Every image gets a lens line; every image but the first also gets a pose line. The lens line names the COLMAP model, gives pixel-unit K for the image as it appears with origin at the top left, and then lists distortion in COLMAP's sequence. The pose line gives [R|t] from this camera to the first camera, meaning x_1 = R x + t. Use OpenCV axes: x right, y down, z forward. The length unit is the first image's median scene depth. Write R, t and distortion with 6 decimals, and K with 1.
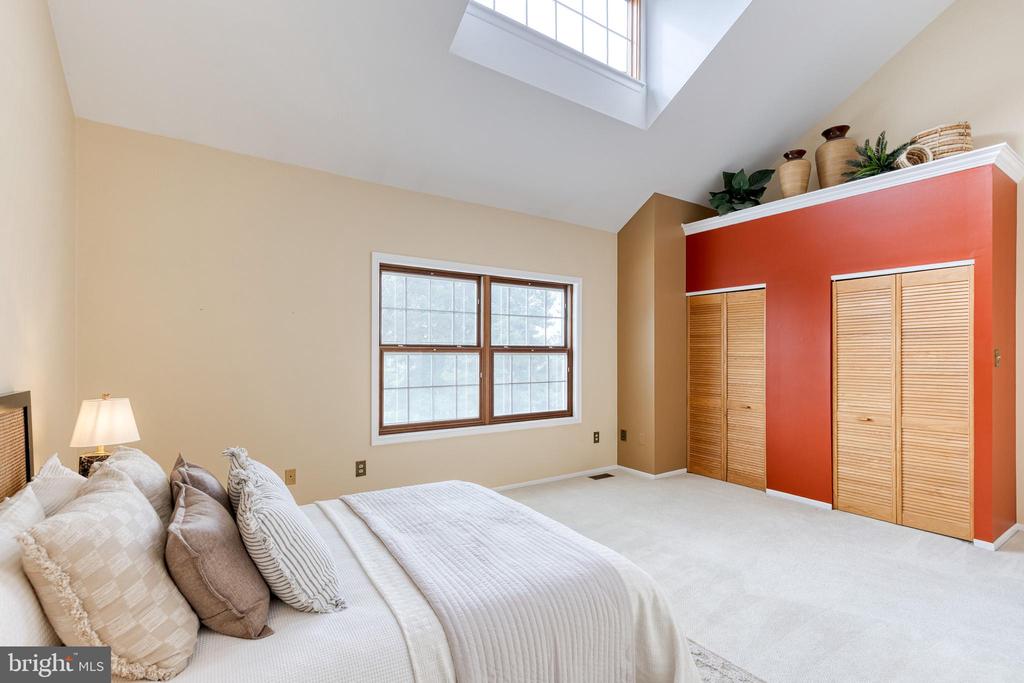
lens RADIAL K [[437.9, 0, 482.5], [0, 437.9, 352.8], [0, 0, 1]] dist [0.001165, 0.000017]
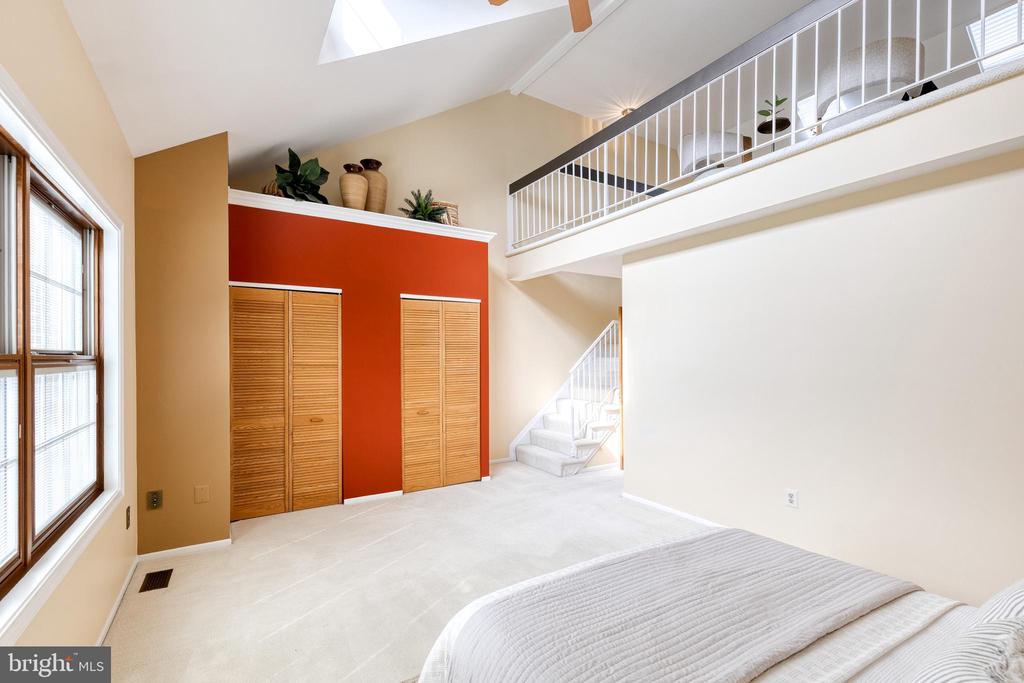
lens RADIAL K [[469.2, 0, 525.6], [0, 469.2, 355.6], [0, 0, 1]] dist [0.012589, -0.002739]
pose [[-0.002154, -0.002151, 0.999995, -0.395777], [0.005150, 0.999984, 0.002162, -0.011142], [-0.999984, 0.005155, -0.002142, 0.590657]]
